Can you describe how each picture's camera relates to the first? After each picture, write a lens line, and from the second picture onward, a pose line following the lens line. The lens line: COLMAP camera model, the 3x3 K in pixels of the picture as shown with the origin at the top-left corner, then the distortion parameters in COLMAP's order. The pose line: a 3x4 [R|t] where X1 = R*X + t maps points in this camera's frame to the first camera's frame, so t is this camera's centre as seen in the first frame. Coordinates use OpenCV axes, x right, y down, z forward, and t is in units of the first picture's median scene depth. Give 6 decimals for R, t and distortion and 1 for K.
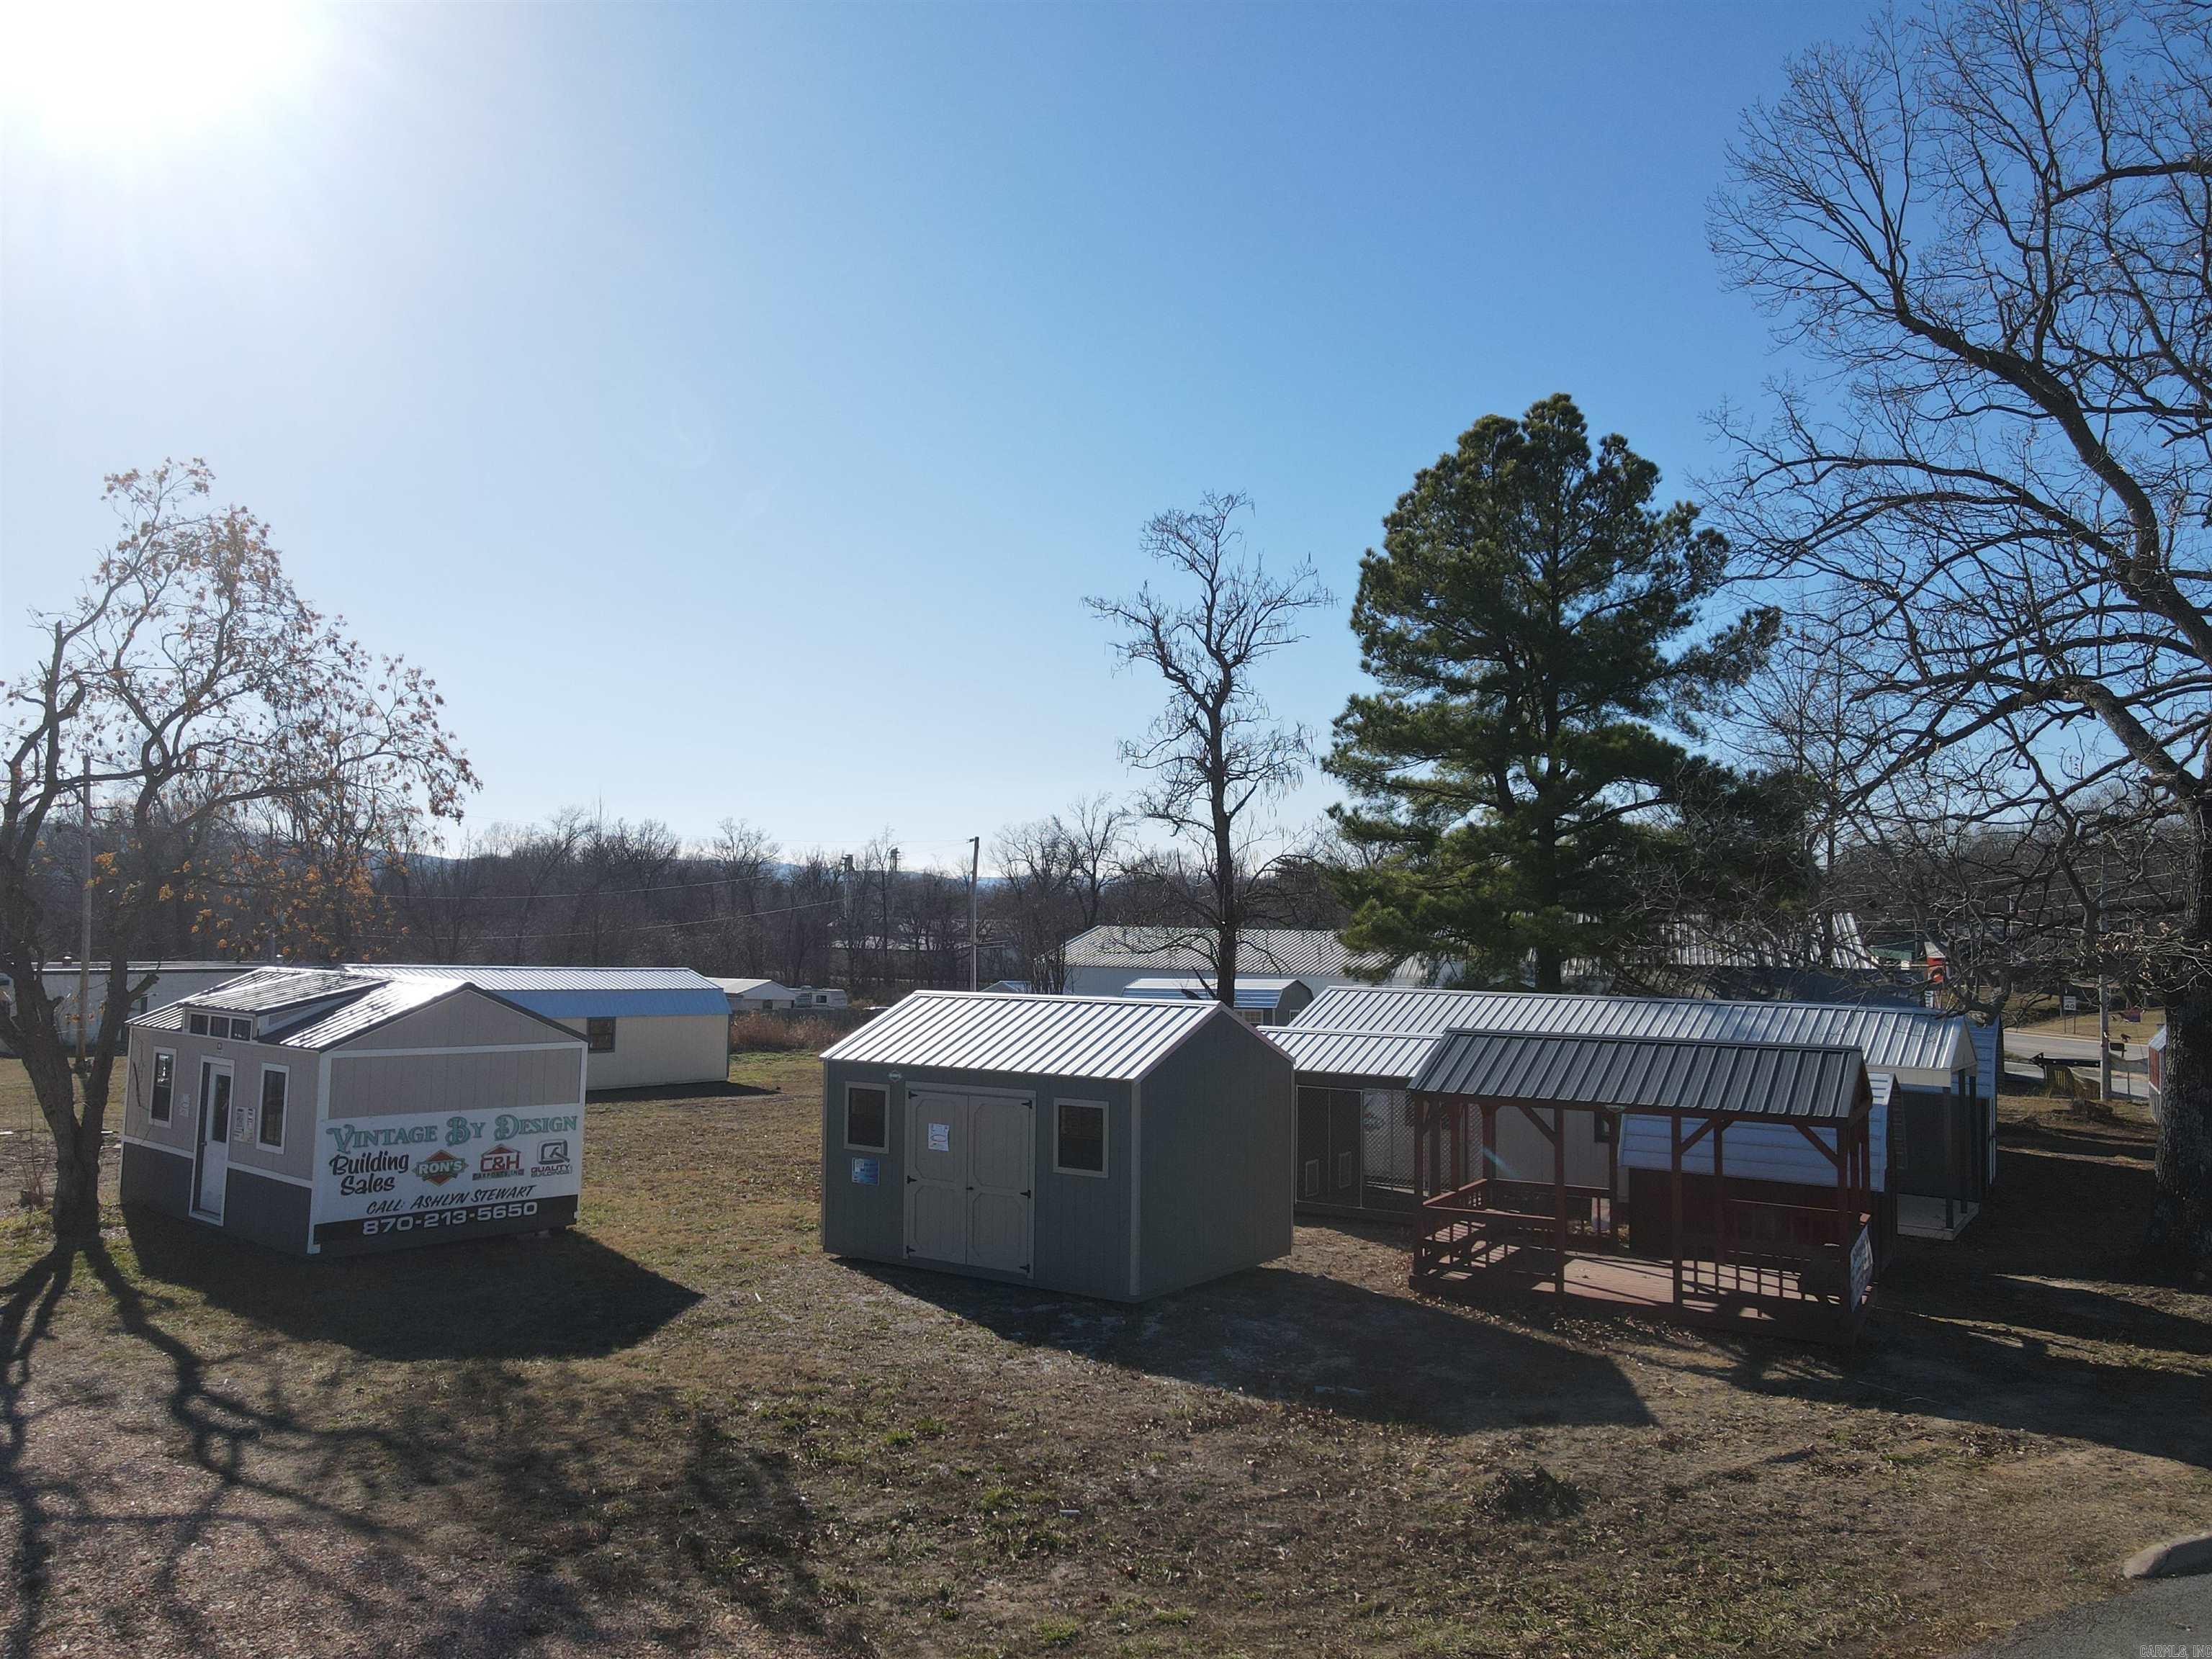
lens RADIAL K [[1613.1, 0, 1106.0], [0, 1613.1, 829.5], [0, 0, 1]] dist [0.009887, 0.012305]
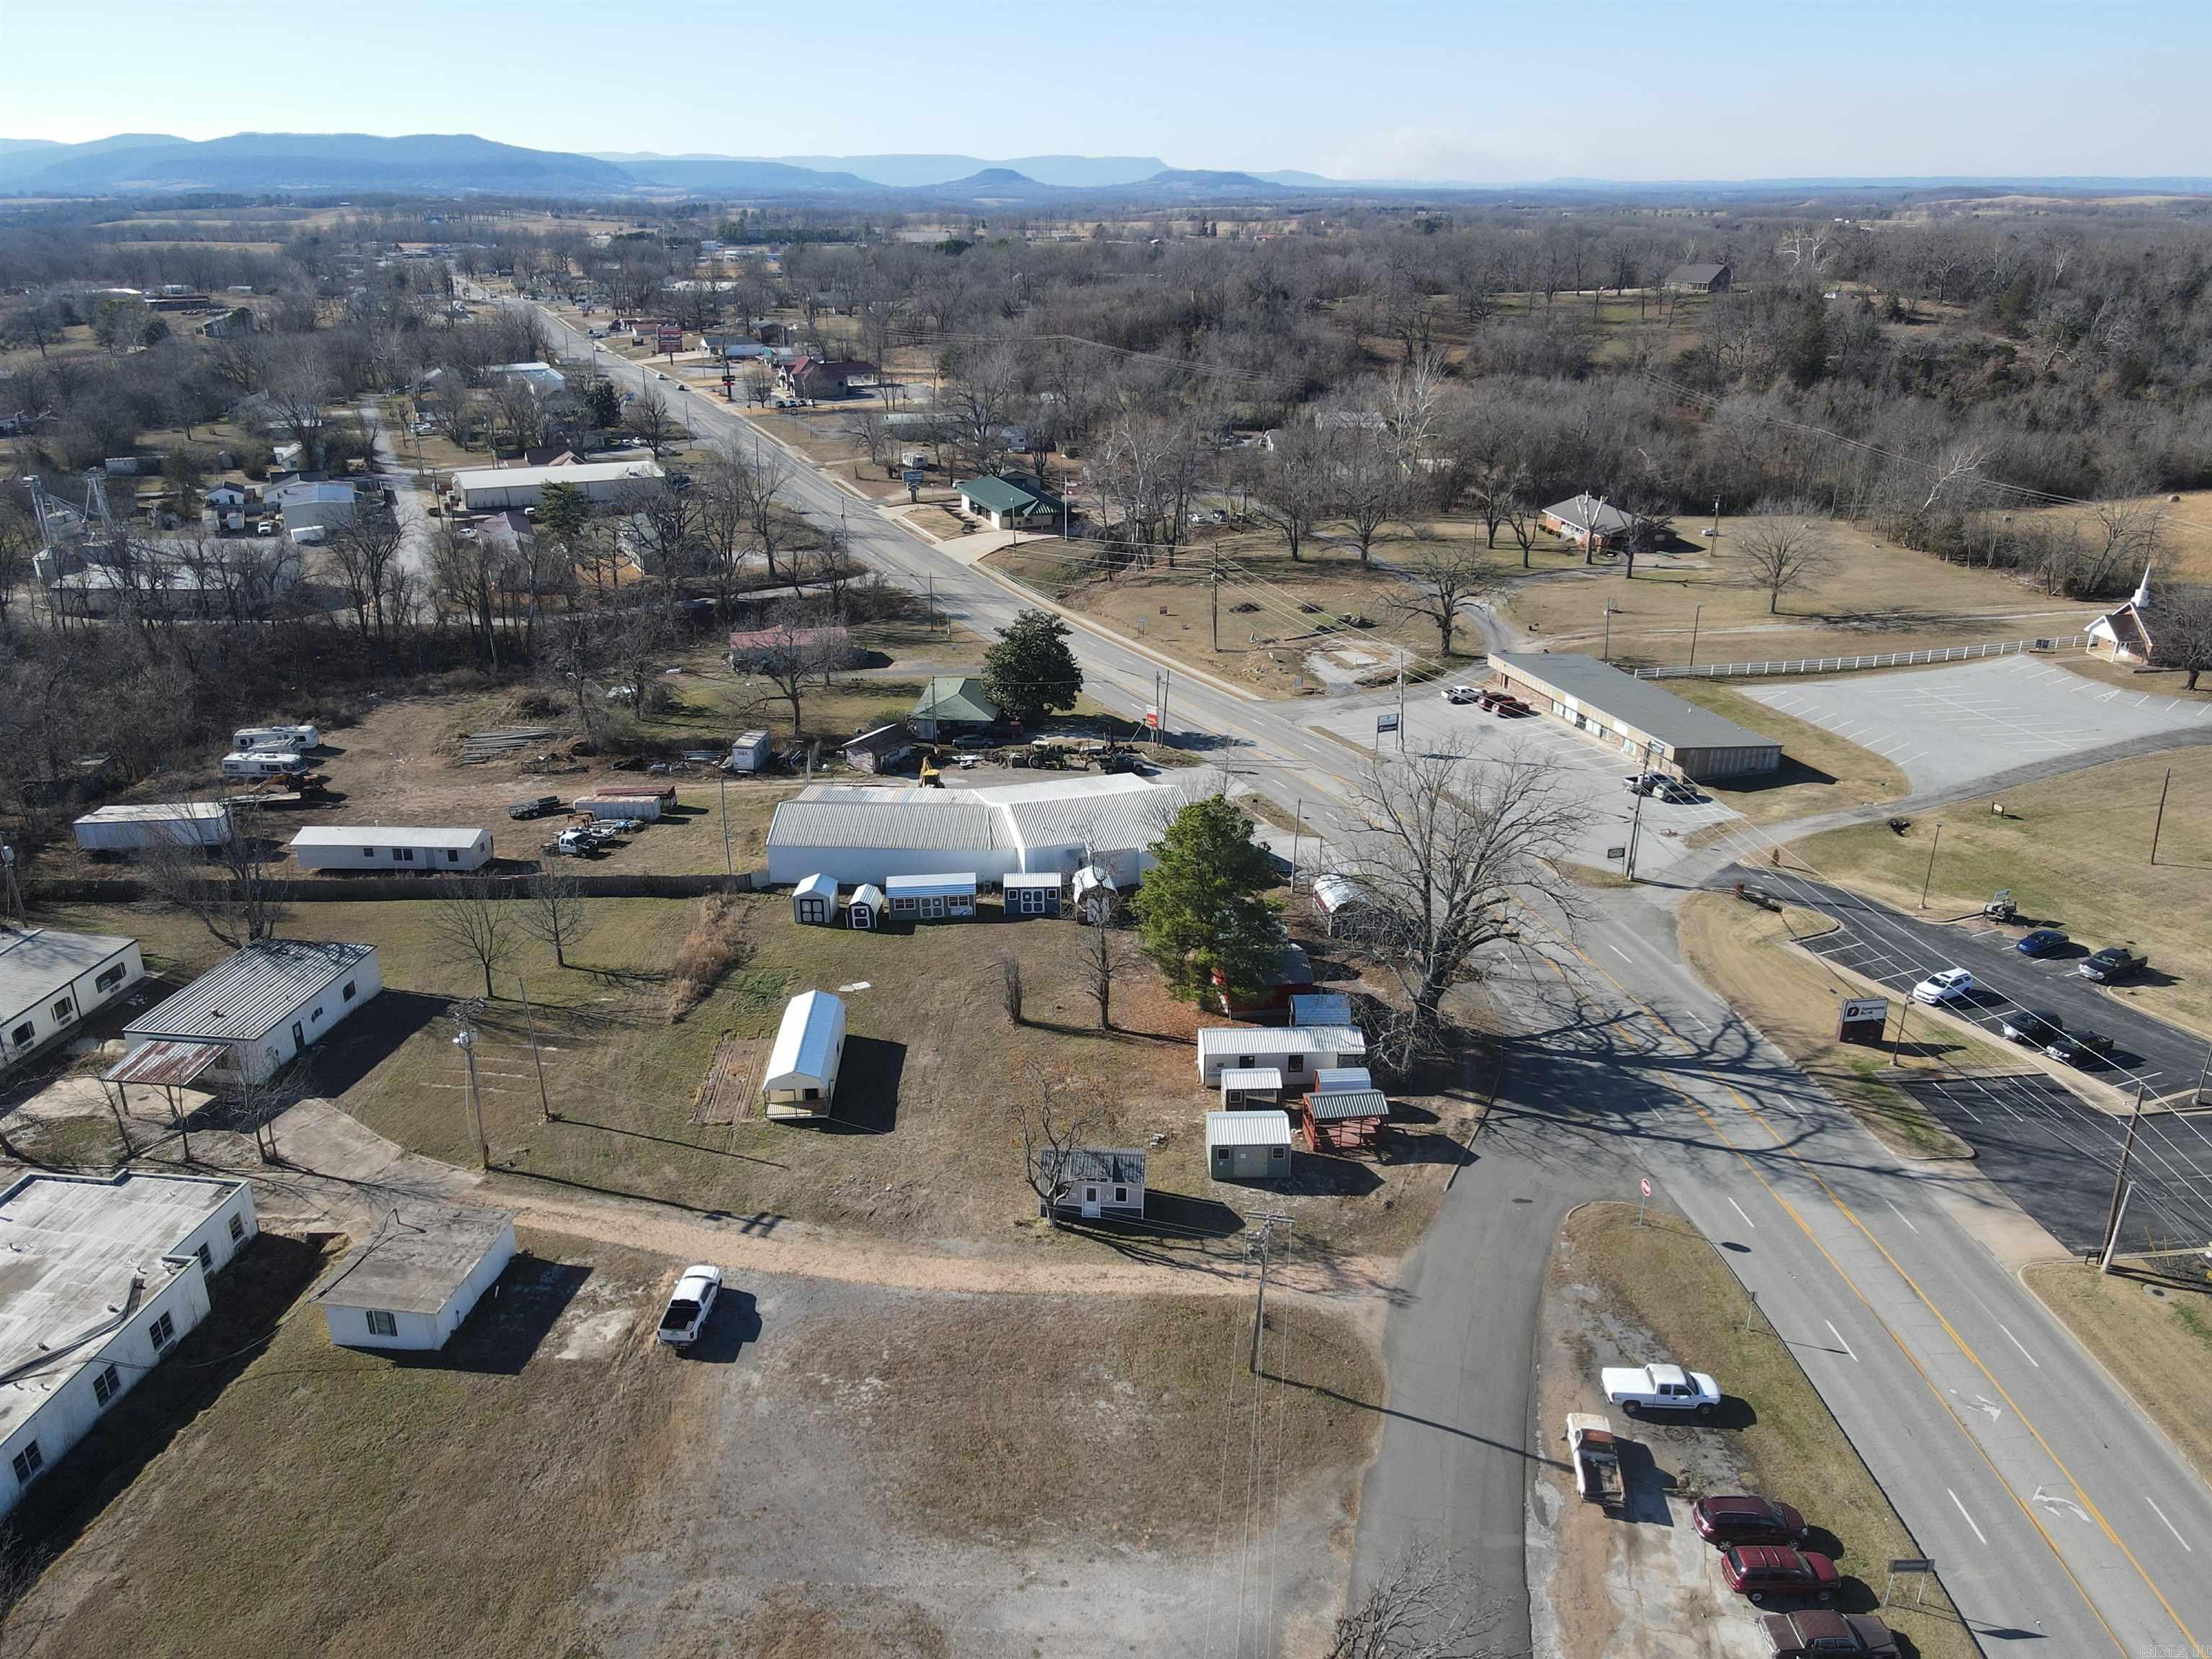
lens RADIAL K [[1613.1, 0, 1106.0], [0, 1613.1, 829.5], [0, 0, 1]] dist [0.009887, 0.012305]
pose [[0.800254, -0.212937, 0.560581, -2.947609], [-0.032285, 0.918175, 0.394857, -2.634656], [-0.598791, -0.334085, 0.727899, -1.996561]]
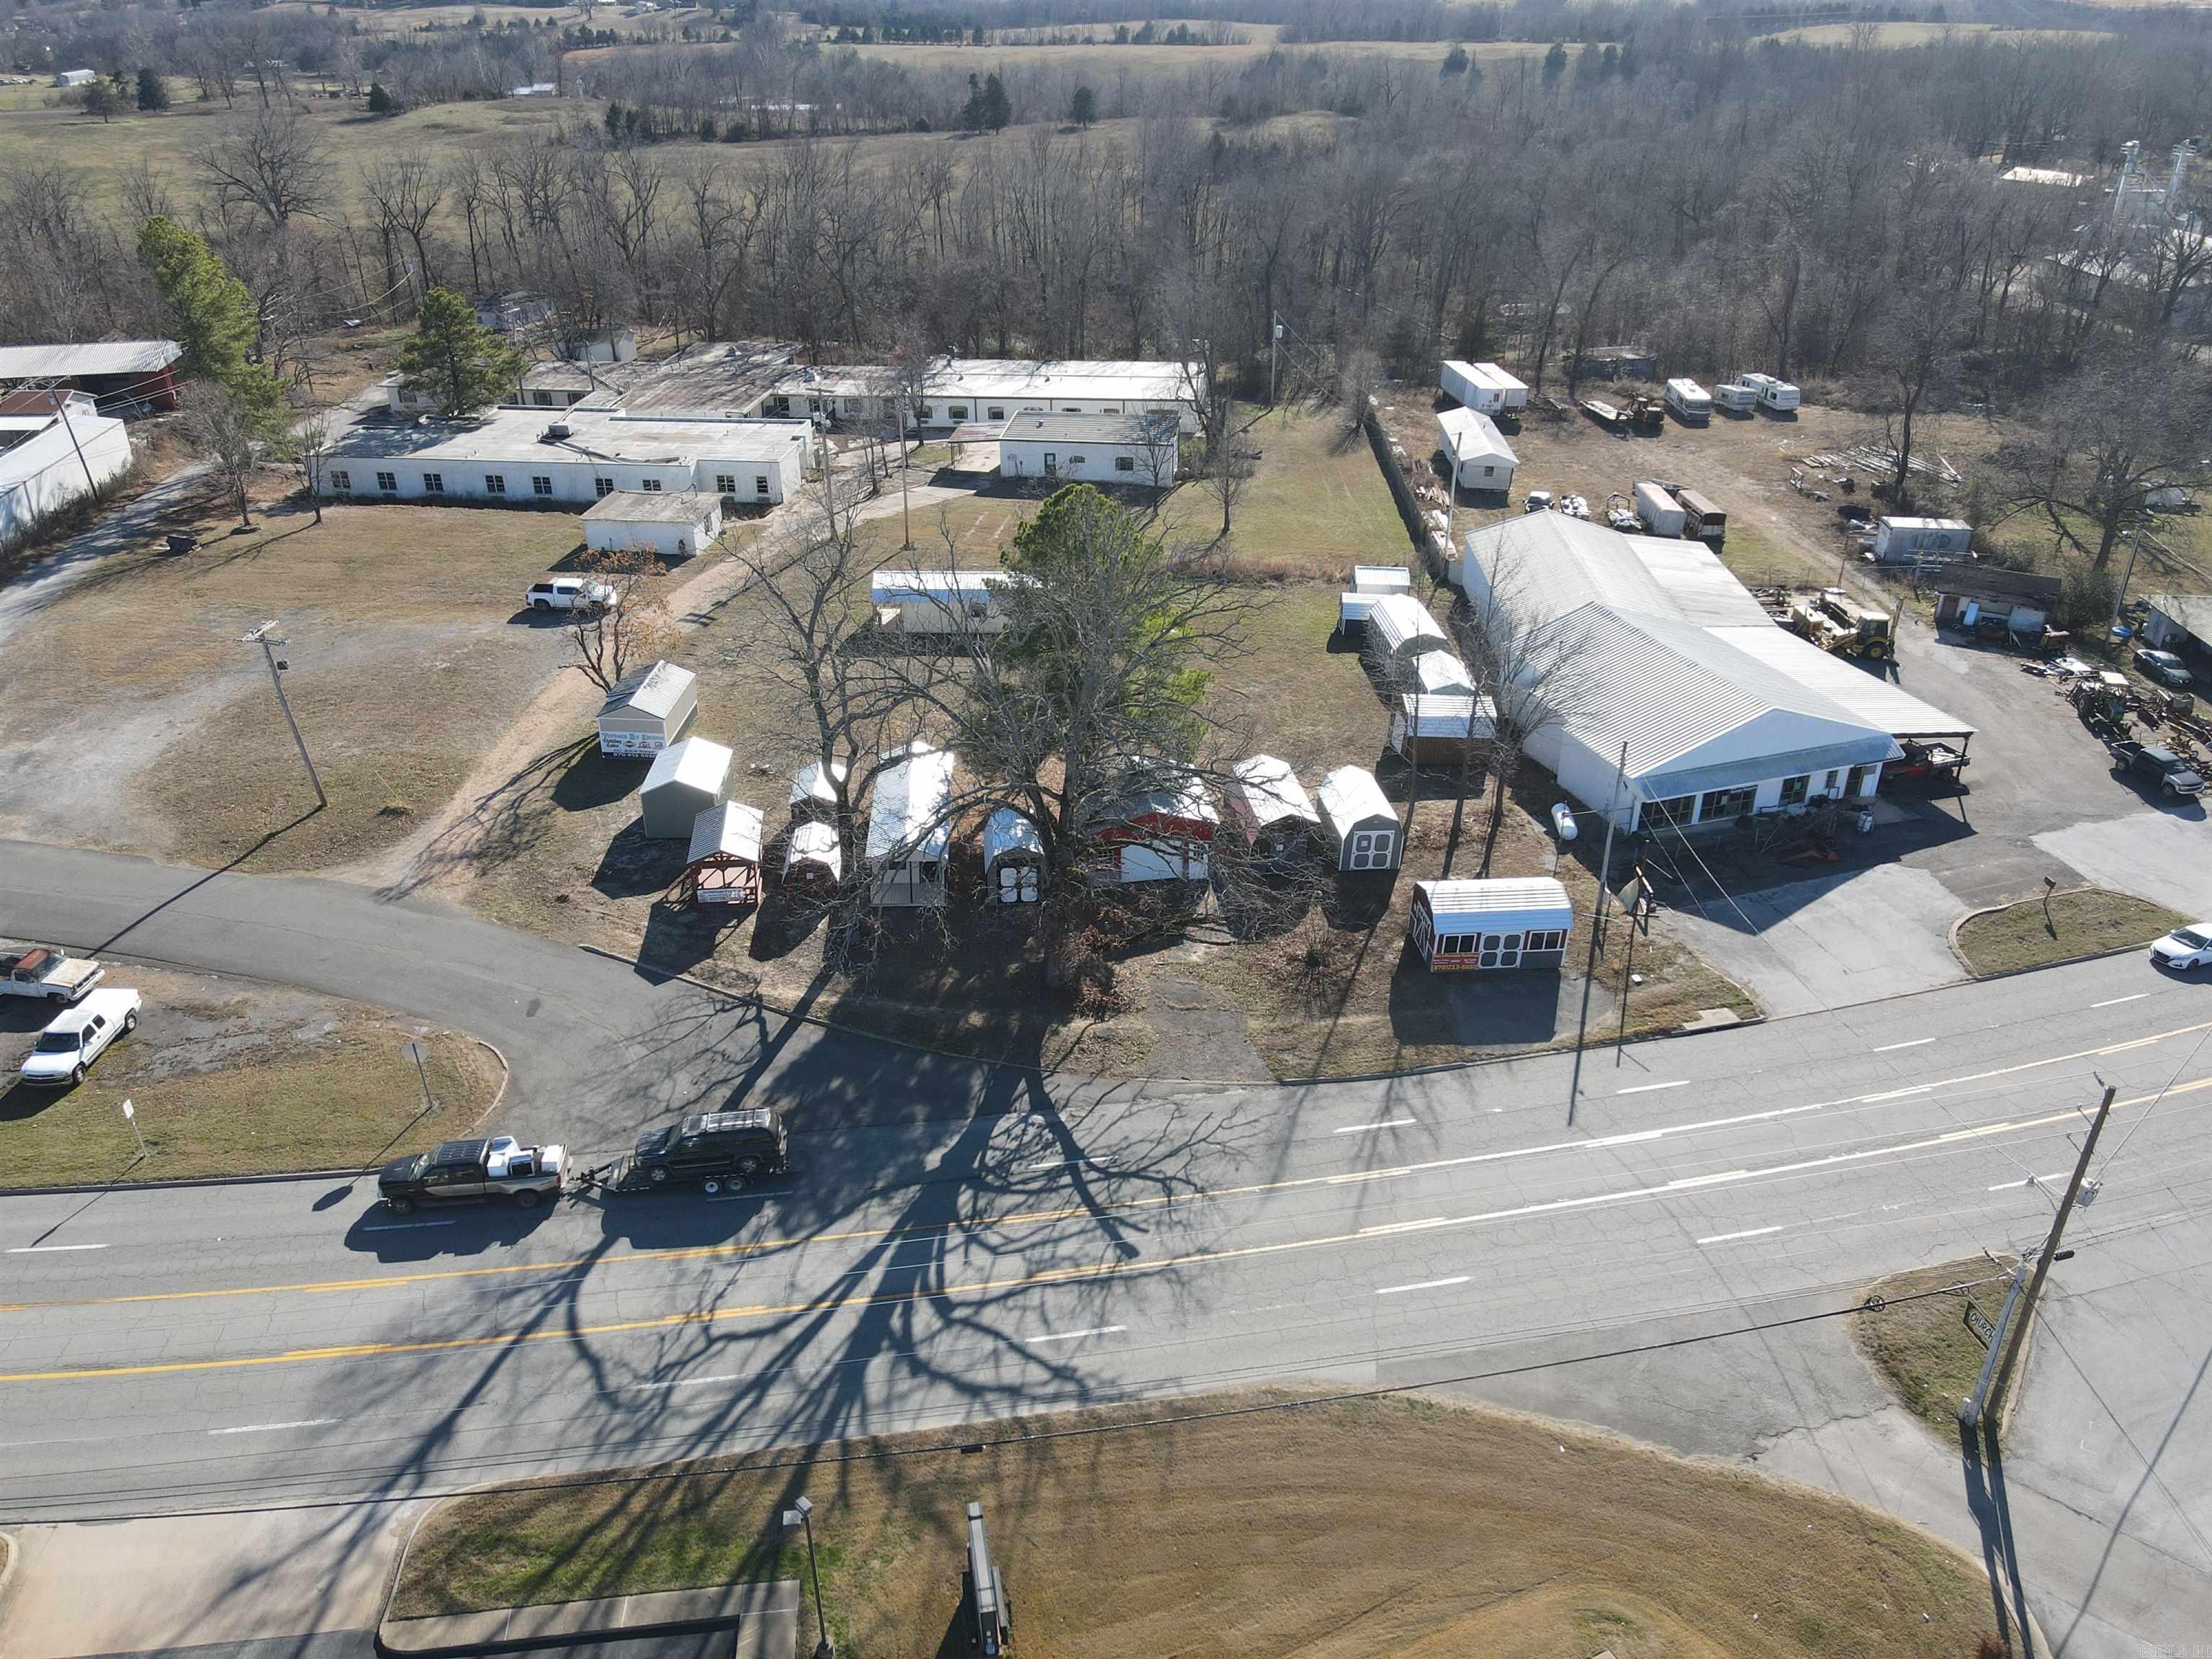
lens RADIAL K [[1613.1, 0, 1106.0], [0, 1613.1, 829.5], [0, 0, 1]] dist [0.009887, 0.012305]
pose [[0.609378, 0.380753, -0.695475, 3.511896], [0.036260, 0.862851, 0.504157, -1.761778], [0.792050, -0.332440, 0.511996, -0.270497]]
